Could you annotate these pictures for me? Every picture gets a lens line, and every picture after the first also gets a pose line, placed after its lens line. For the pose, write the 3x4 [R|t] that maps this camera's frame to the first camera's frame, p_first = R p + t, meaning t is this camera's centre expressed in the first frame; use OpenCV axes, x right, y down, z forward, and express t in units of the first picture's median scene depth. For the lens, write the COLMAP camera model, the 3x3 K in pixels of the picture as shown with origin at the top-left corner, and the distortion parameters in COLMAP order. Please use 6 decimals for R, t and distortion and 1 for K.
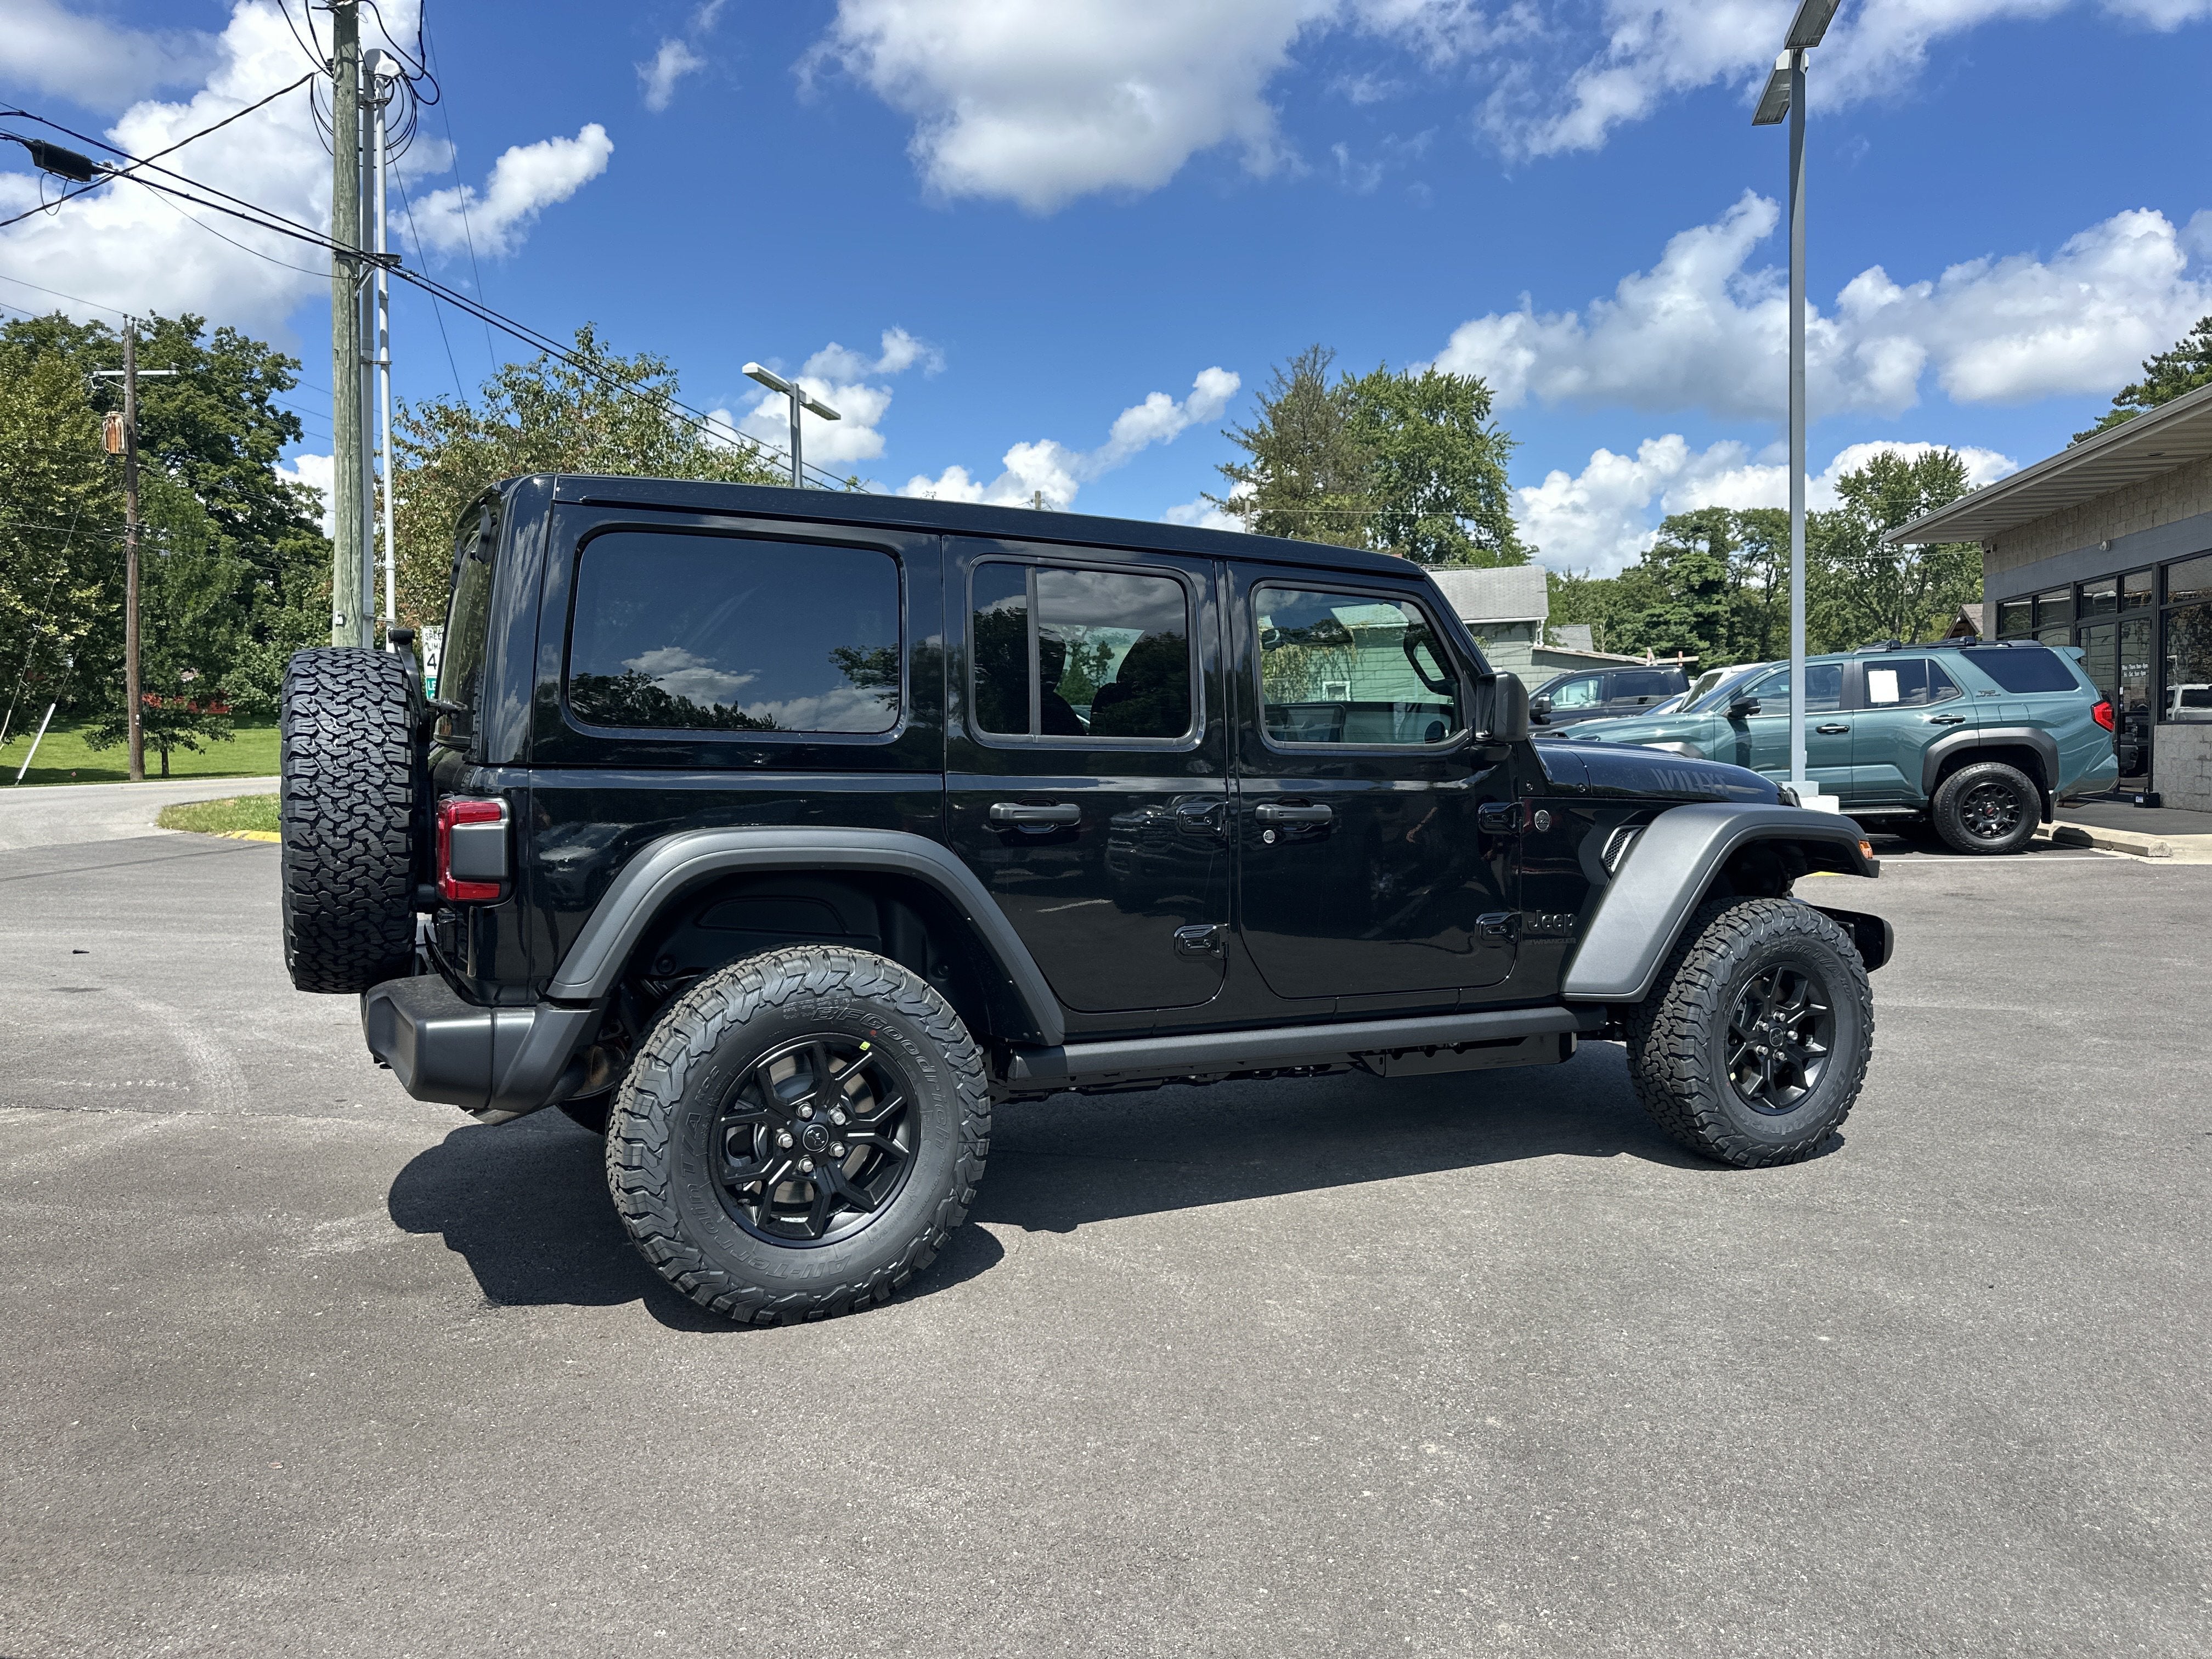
lens RADIAL K [[1564.9, 0, 1129.0], [0, 1564.9, 804.7], [0, 0, 1]] dist [0.050158, -0.065943]
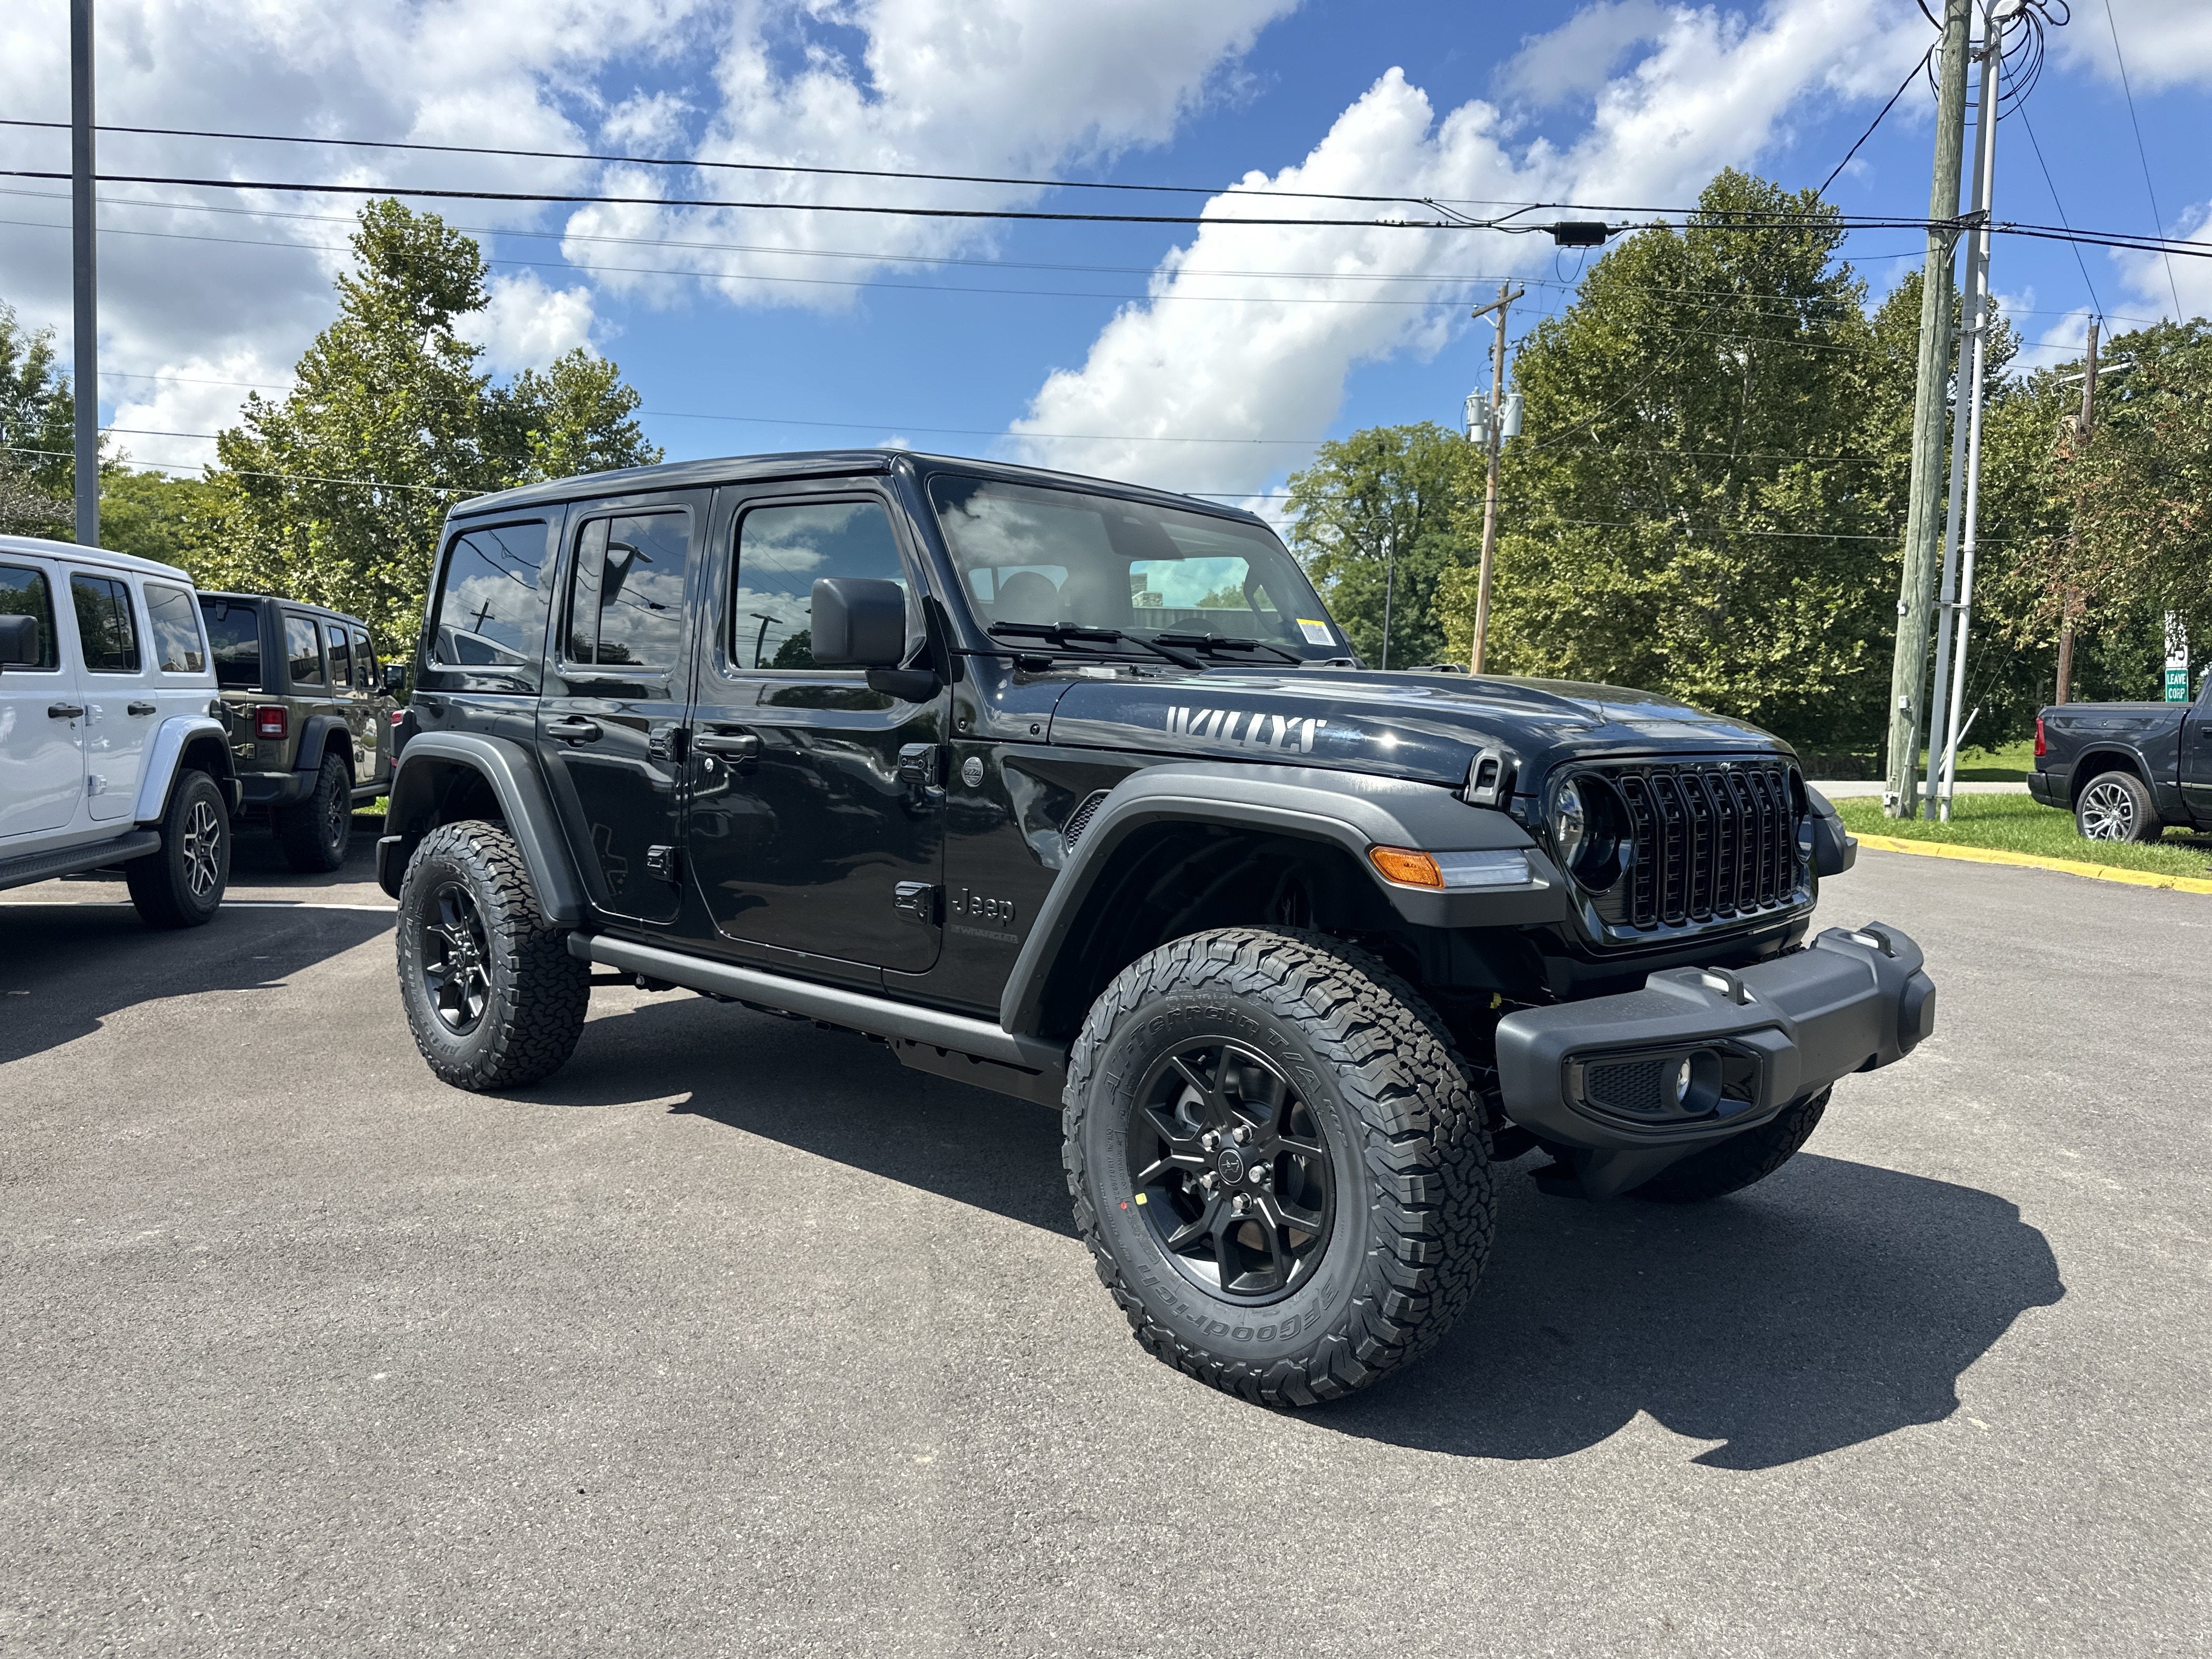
lens RADIAL K [[1564.9, 0, 1089.9], [0, 1564.9, 846.9], [0, 0, 1]] dist [0.050158, -0.065943]
pose [[0.336403, 0.076461, -0.938609, 0.936250], [-0.059154, 0.996446, 0.059972, -0.000974], [0.939858, 0.035348, 0.339731, 0.758487]]
